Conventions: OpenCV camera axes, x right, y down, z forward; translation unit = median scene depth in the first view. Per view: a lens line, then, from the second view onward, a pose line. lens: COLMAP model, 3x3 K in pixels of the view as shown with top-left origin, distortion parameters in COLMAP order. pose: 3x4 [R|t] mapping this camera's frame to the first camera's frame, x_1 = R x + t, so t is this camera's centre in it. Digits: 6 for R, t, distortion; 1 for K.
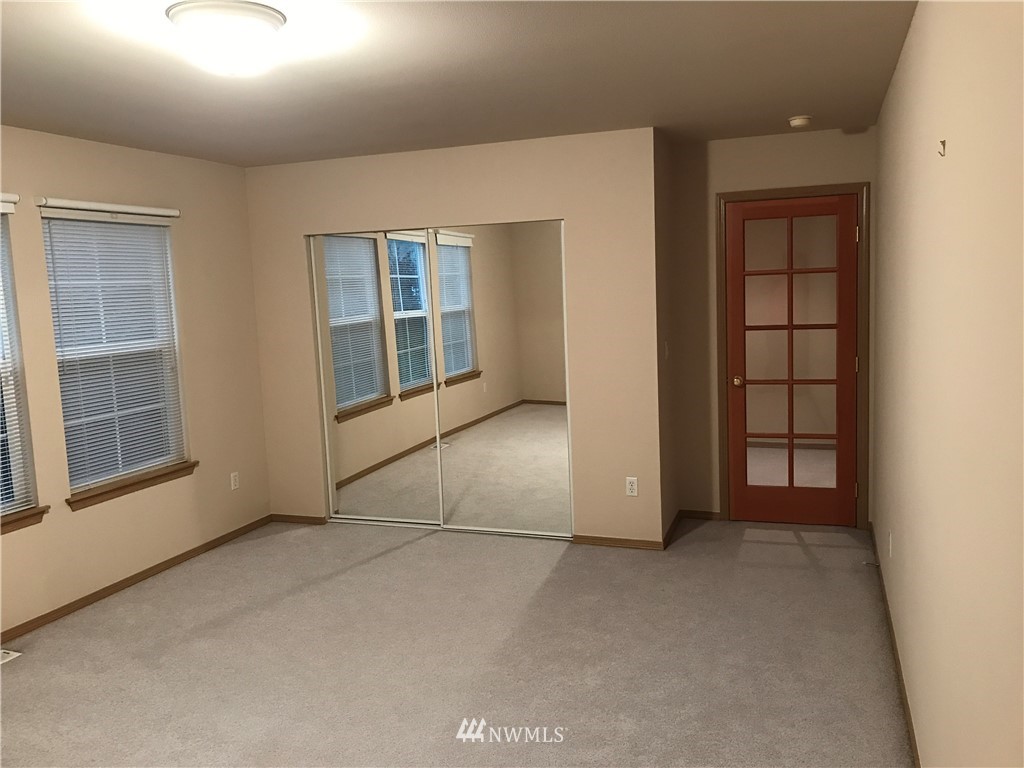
lens RADIAL K [[855.9, 0, 512.7], [0, 855.9, 377.4], [0, 0, 1]] dist [0.043306, -0.006644]
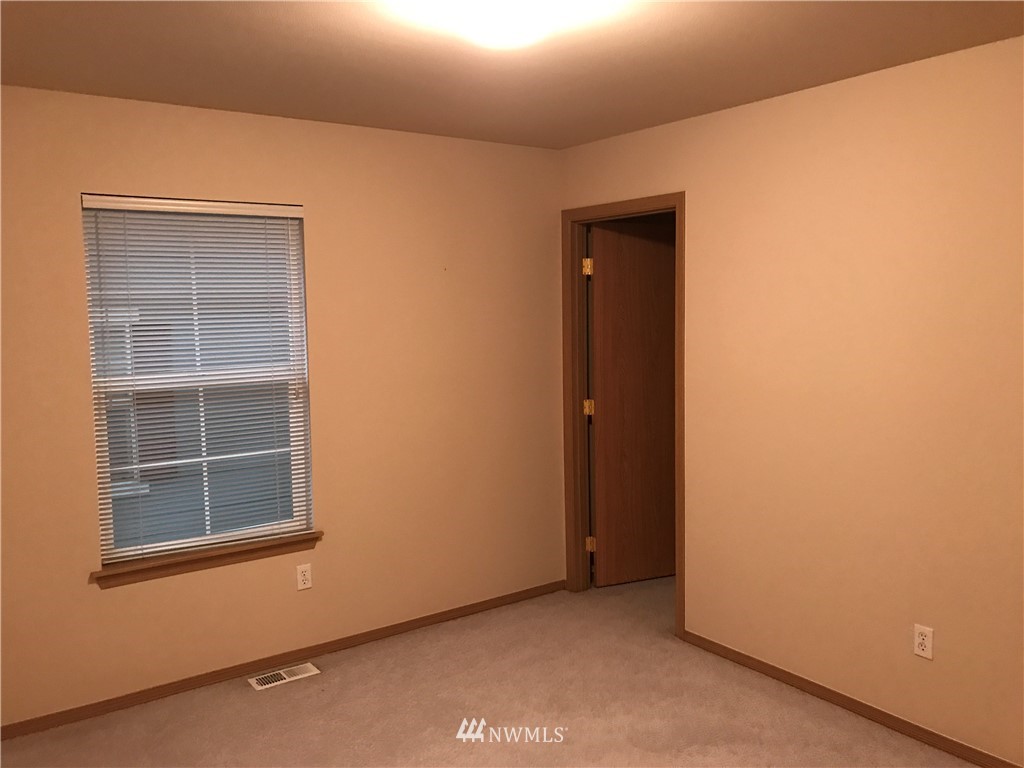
lens RADIAL K [[869.5, 0, 510.0], [0, 869.5, 384.7], [0, 0, 1]] dist [-0.009523, -0.012118]
pose [[0.837963, 0.078848, -0.540001, 0.178707], [-0.080391, 0.996547, 0.020762, -0.064667], [0.539773, 0.026014, 0.841408, 0.486580]]
